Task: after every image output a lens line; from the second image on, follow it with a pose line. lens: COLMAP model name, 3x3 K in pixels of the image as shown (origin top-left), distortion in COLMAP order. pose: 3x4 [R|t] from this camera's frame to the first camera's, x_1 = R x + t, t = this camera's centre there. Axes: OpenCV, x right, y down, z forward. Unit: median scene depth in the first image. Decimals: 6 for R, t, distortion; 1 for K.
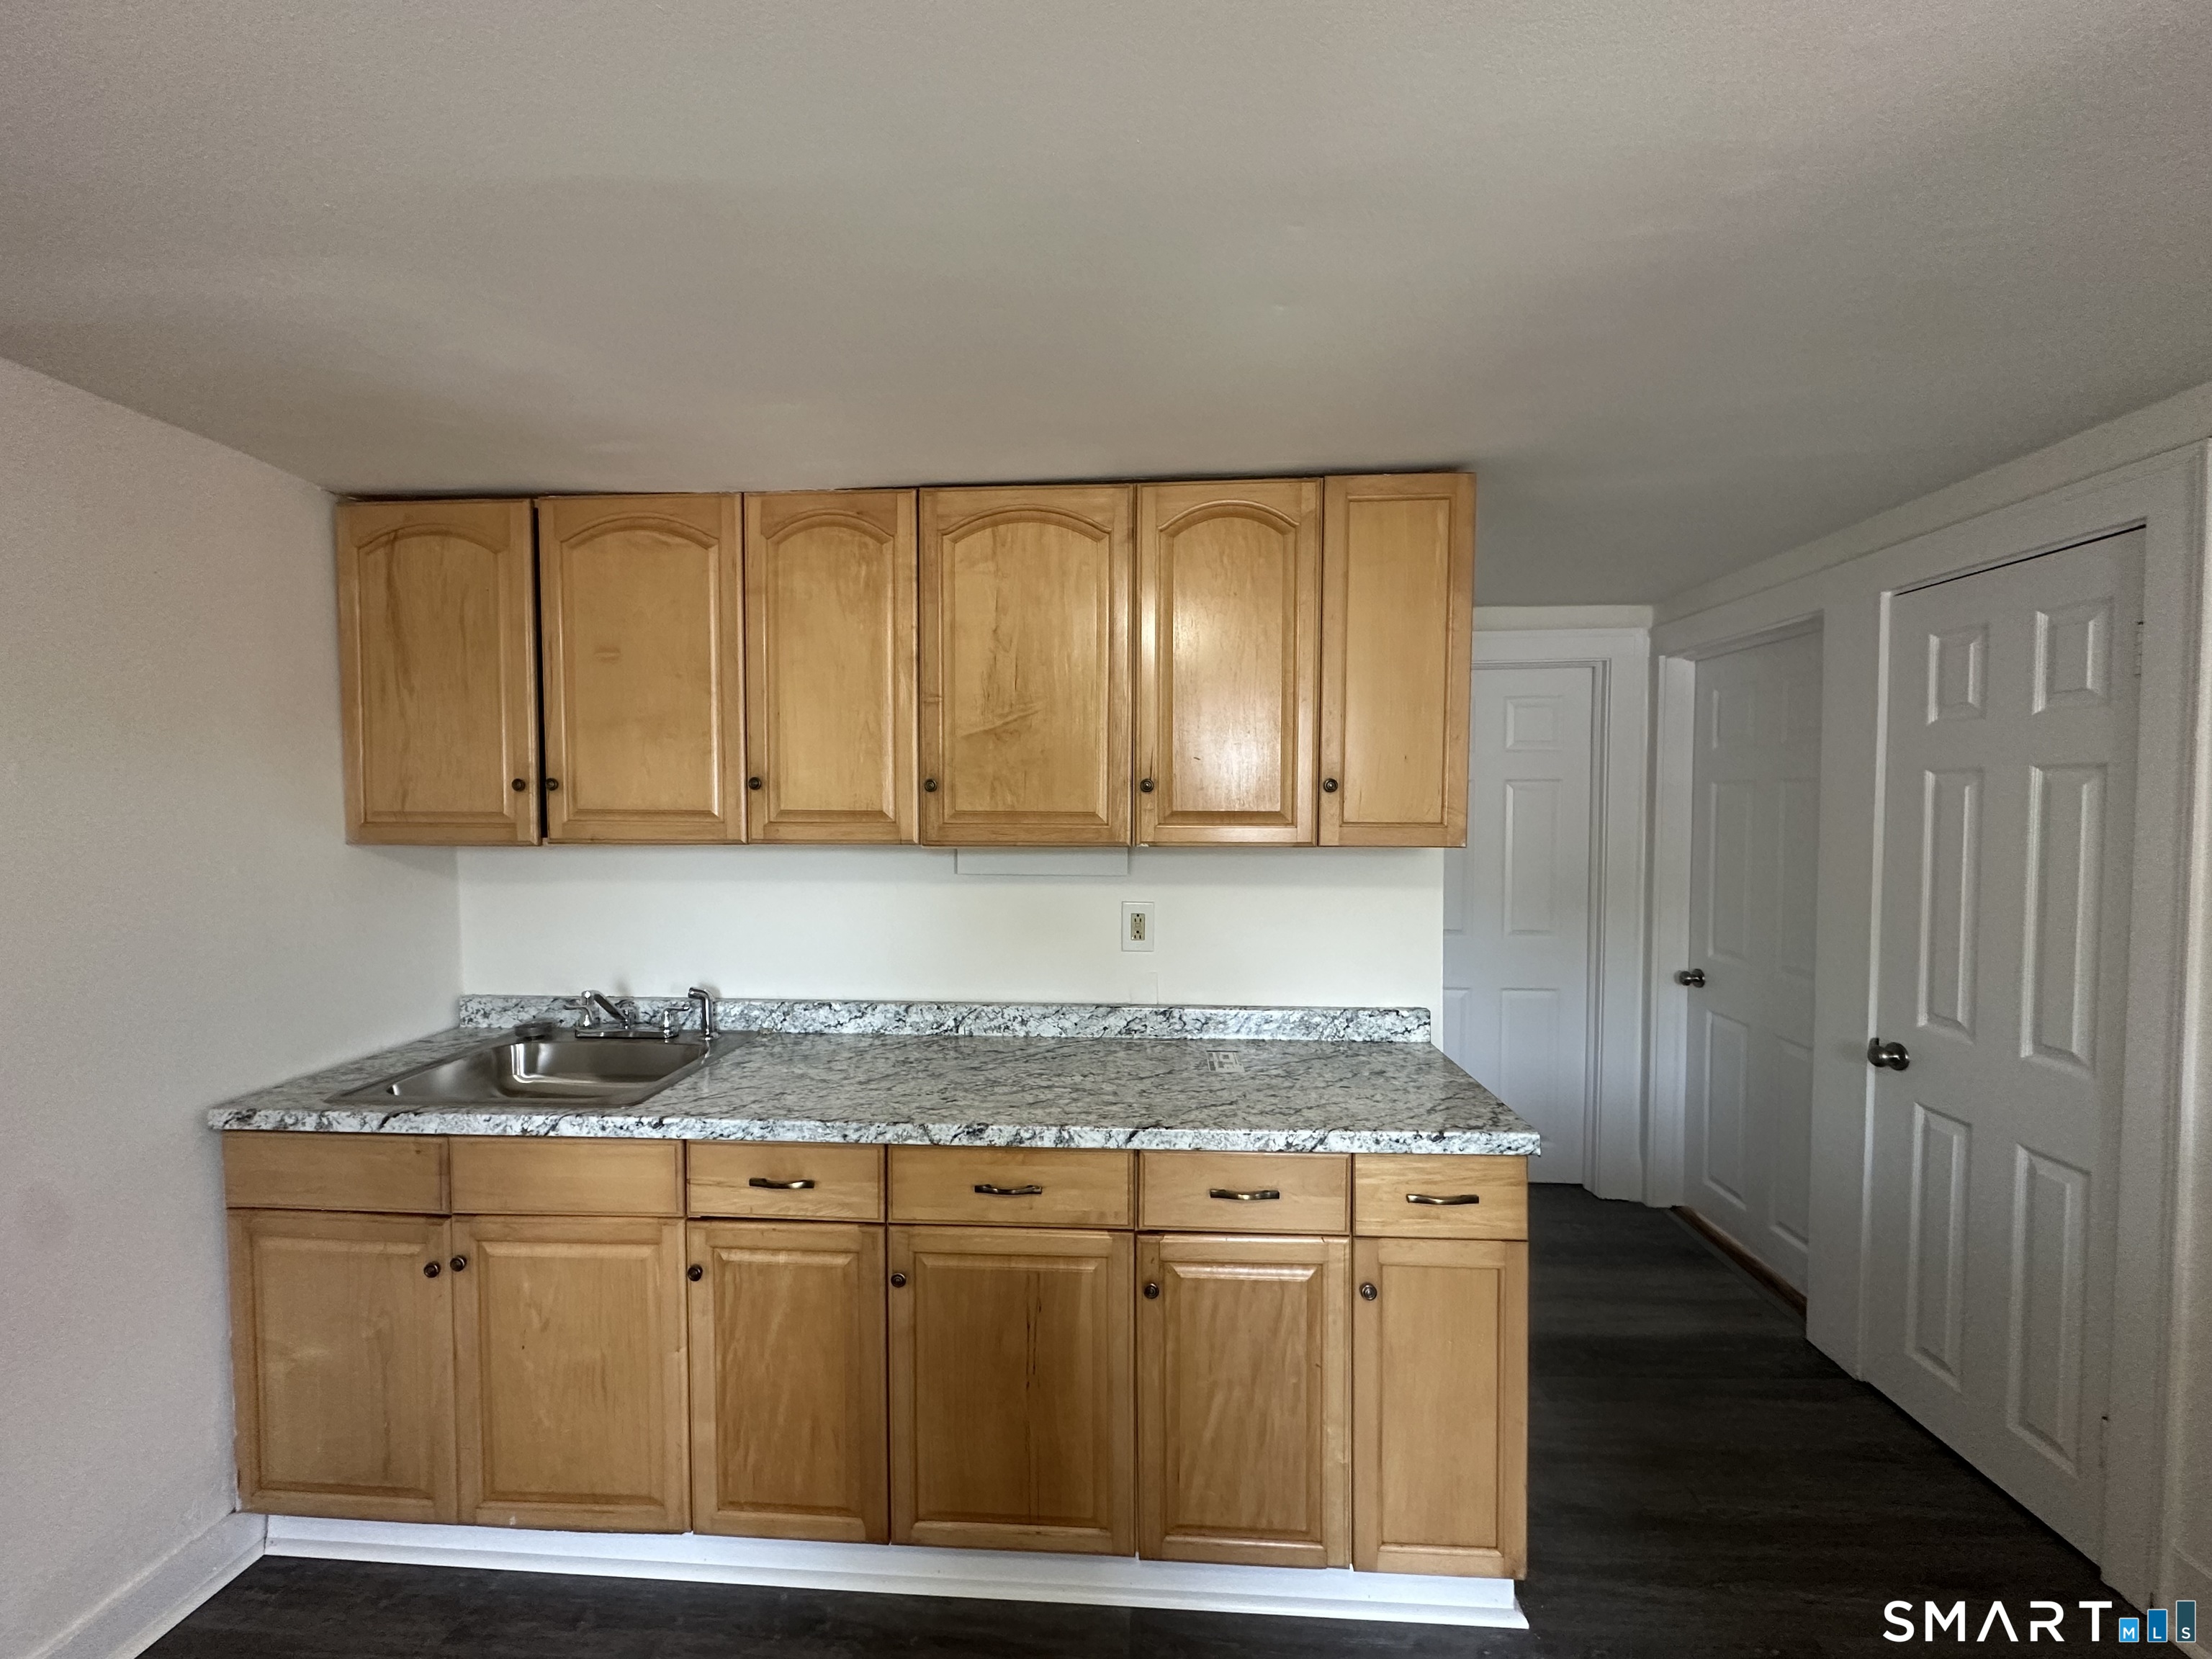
lens RADIAL K [[881.1, 0, 1106.0], [0, 881.1, 829.5], [0, 0, 1]] dist [-0.003956, -0.000018]
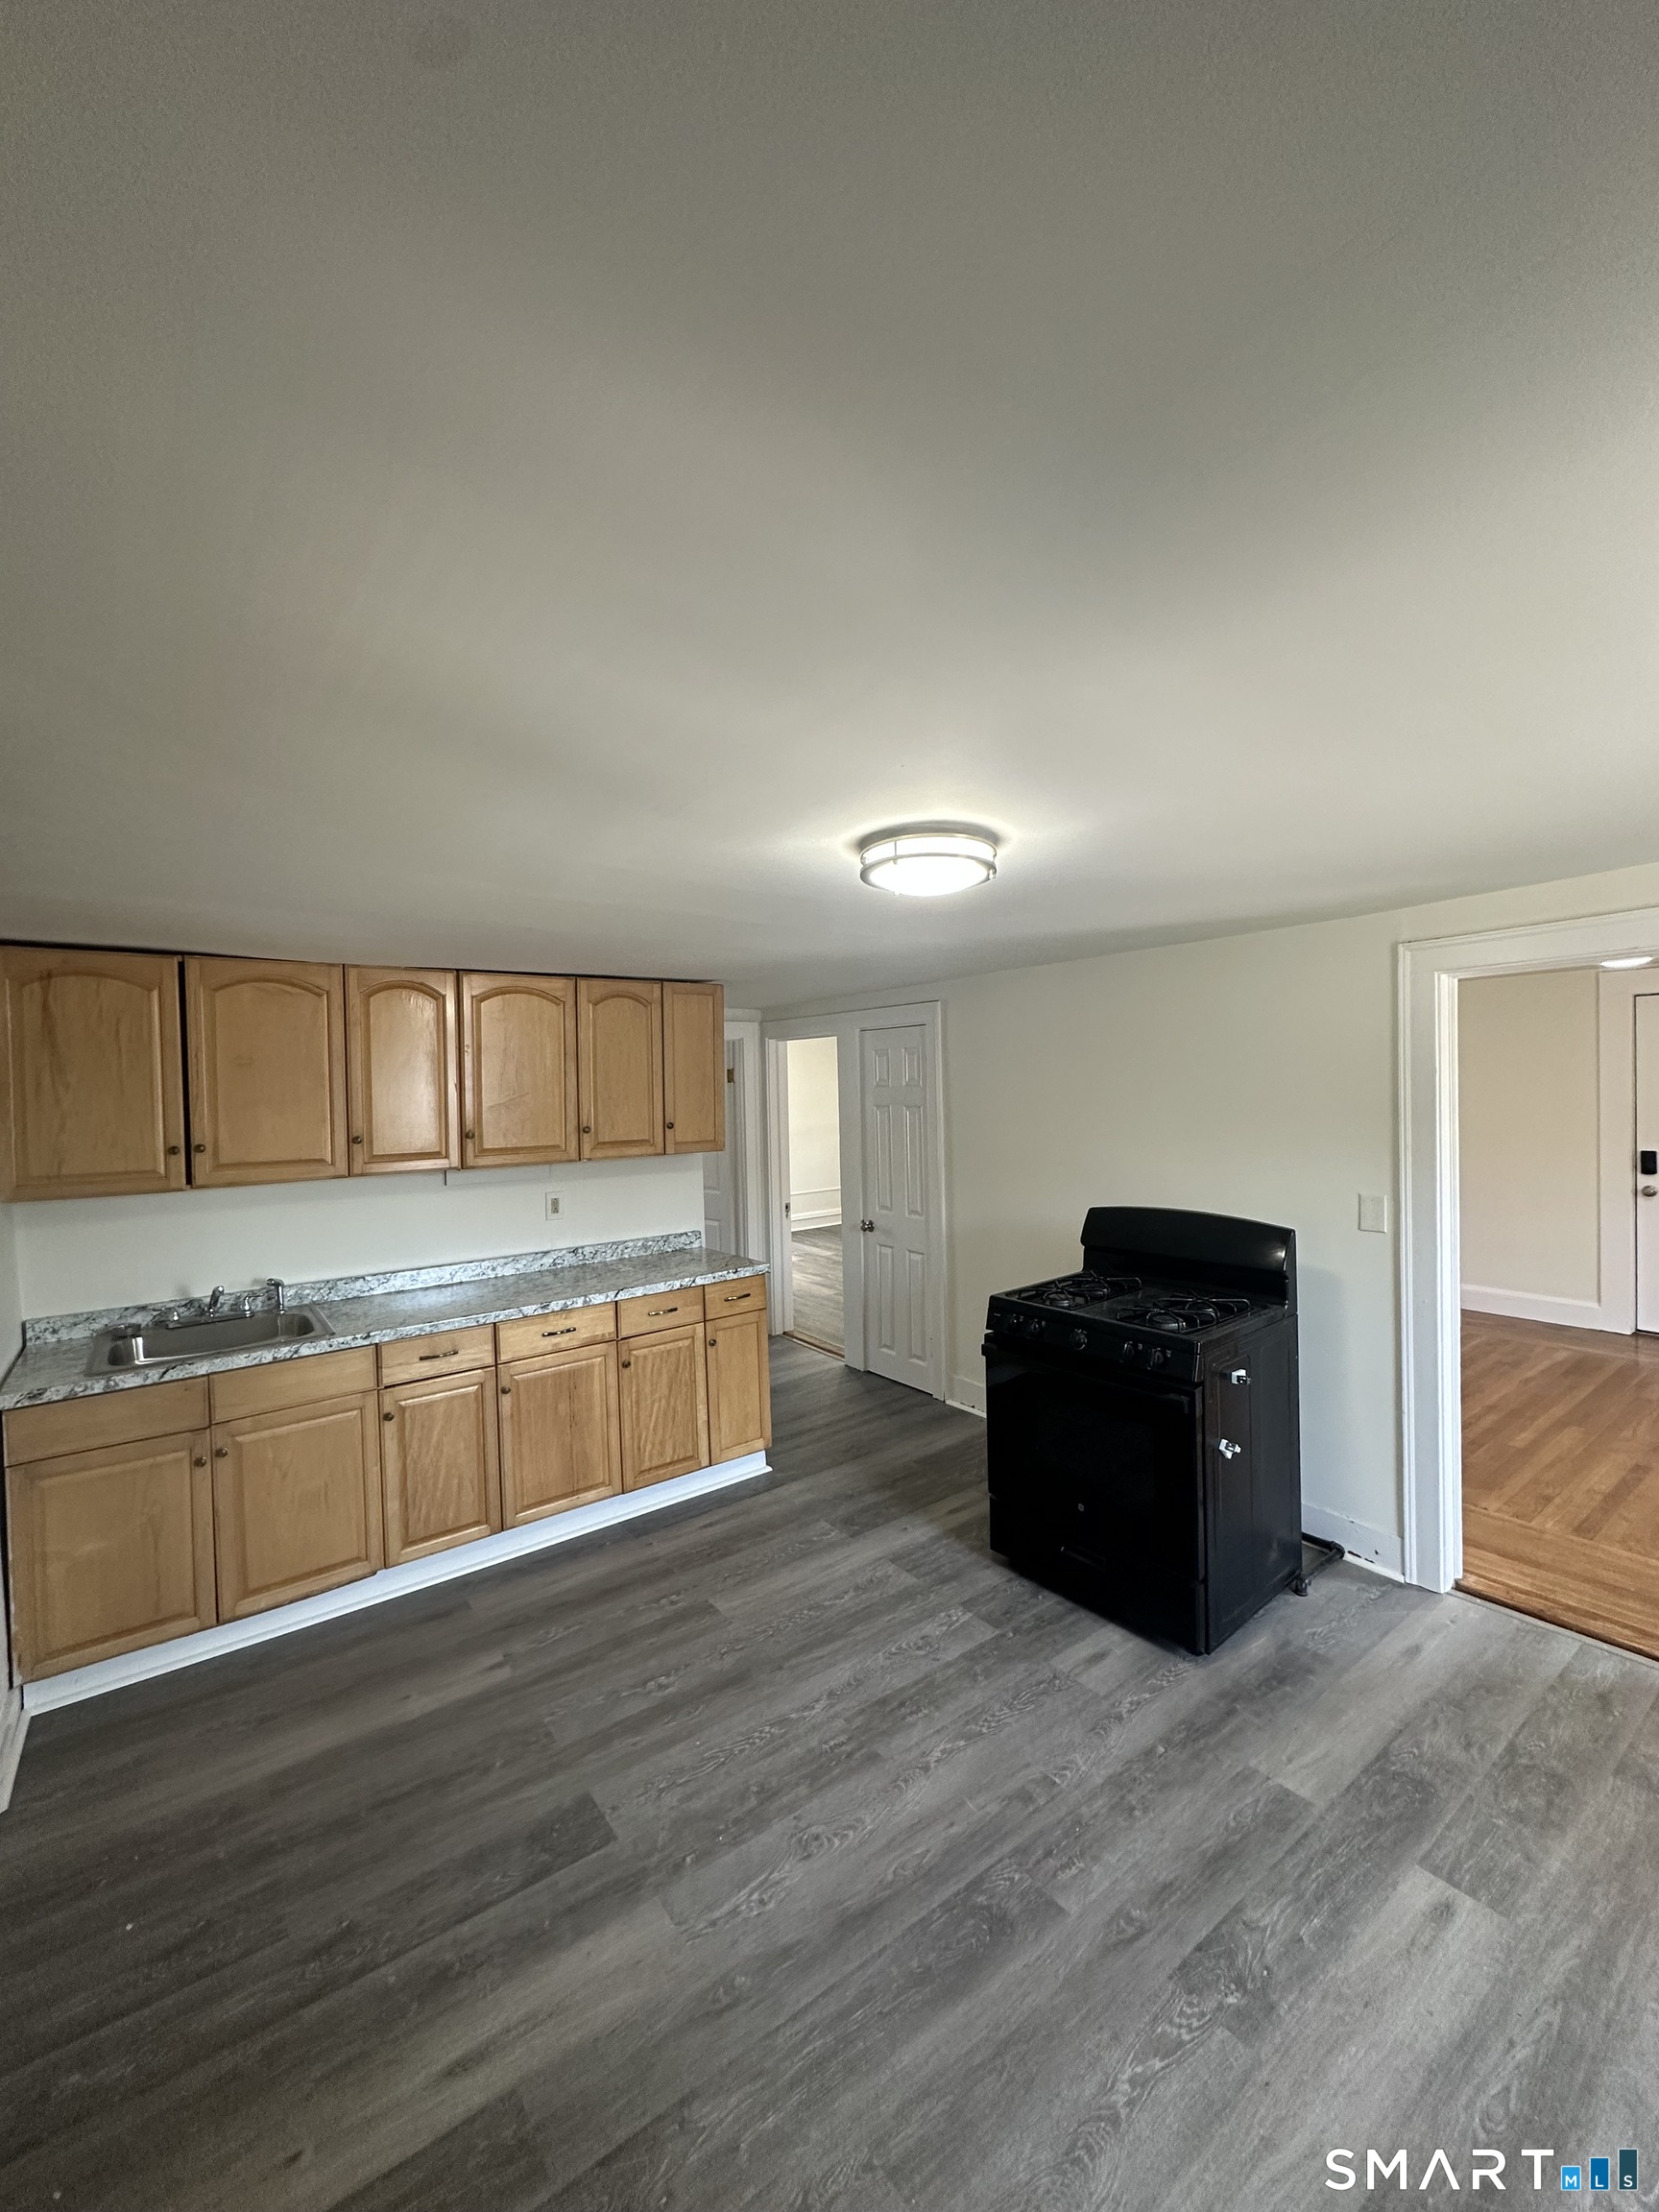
lens RADIAL K [[881.1, 0, 829.5], [0, 881.1, 1106.0], [0, 0, 1]] dist [-0.003956, -0.000018]
pose [[0.760277, -0.033162, 0.648752, -0.890762], [0.044597, 0.999004, -0.001197, -0.083568], [-0.648066, 0.029842, 0.760999, -0.931082]]
